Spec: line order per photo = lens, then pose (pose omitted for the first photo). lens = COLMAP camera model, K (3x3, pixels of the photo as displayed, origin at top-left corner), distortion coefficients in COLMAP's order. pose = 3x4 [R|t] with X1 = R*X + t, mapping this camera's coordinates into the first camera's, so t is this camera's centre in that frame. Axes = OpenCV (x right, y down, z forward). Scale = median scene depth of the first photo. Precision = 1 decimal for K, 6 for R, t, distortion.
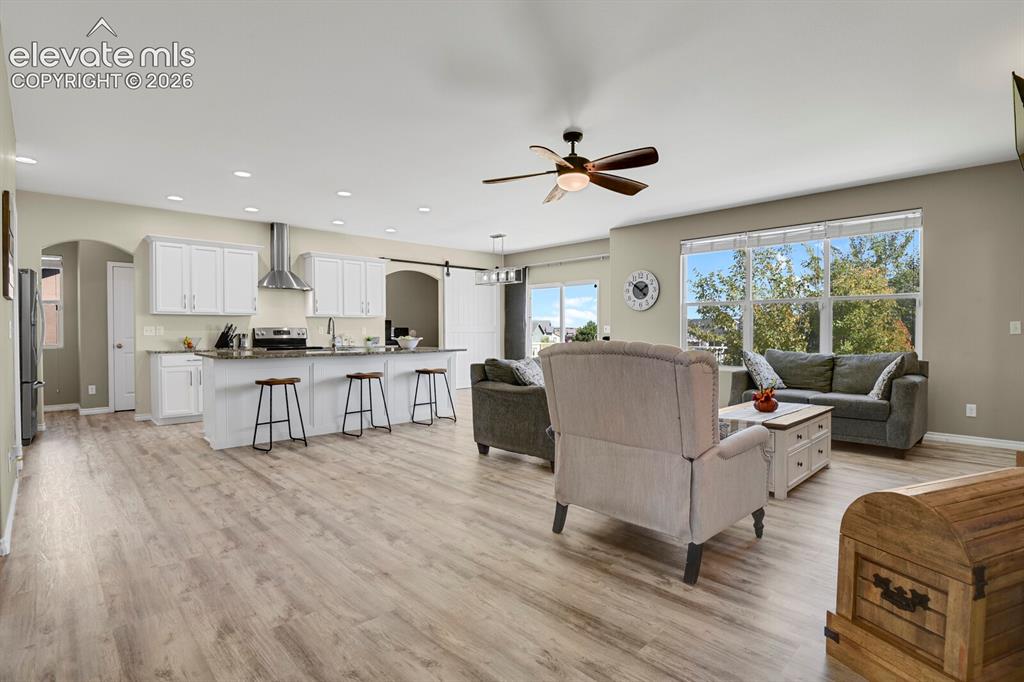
lens RADIAL K [[498.8, 0, 518.5], [0, 498.8, 338.4], [0, 0, 1]] dist [-0.022599, -0.000819]
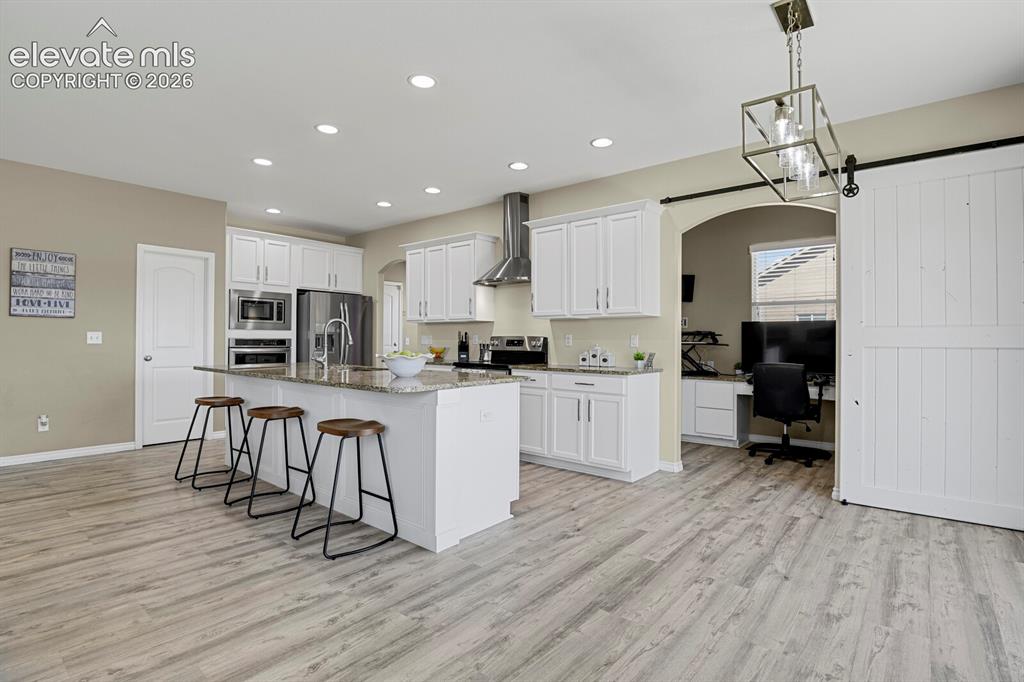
lens RADIAL K [[498.8, 0, 518.5], [0, 498.8, 338.4], [0, 0, 1]] dist [-0.022599, -0.000819]
pose [[0.111432, -0.006495, -0.993751, 0.269500], [-0.025712, 0.999625, -0.009416, -0.012377], [0.993439, 0.026601, 0.111223, 0.996604]]
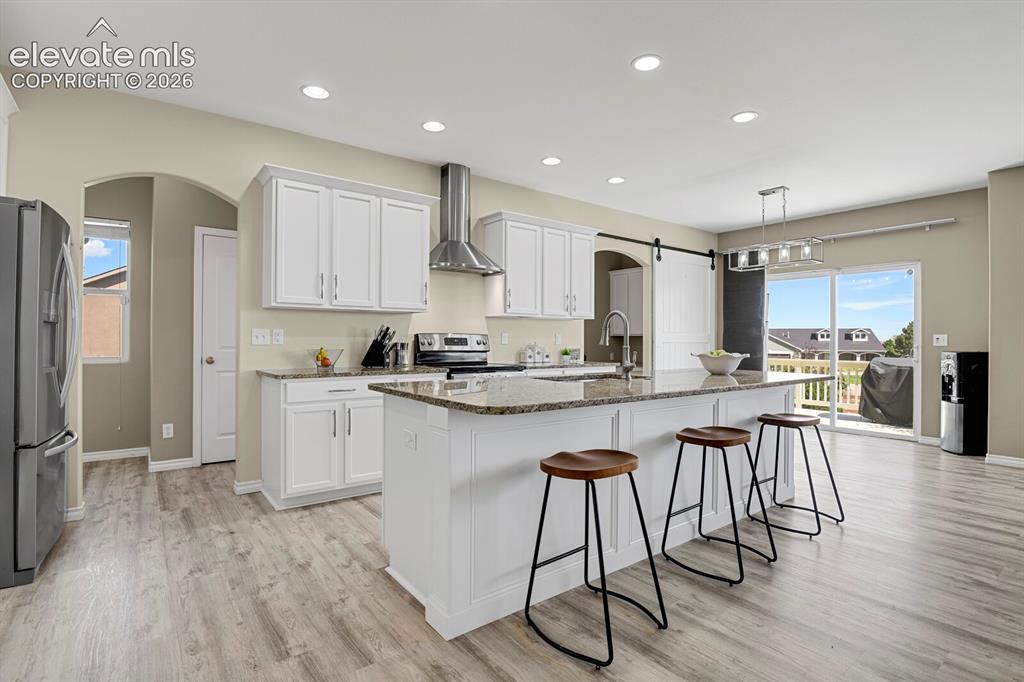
lens RADIAL K [[498.8, 0, 518.5], [0, 498.8, 338.4], [0, 0, 1]] dist [-0.022599, -0.000819]
pose [[0.993896, 0.007982, -0.110028, -0.356847], [-0.009984, 0.999794, -0.017654, -0.005738], [0.109865, 0.018644, 0.993772, 0.421277]]
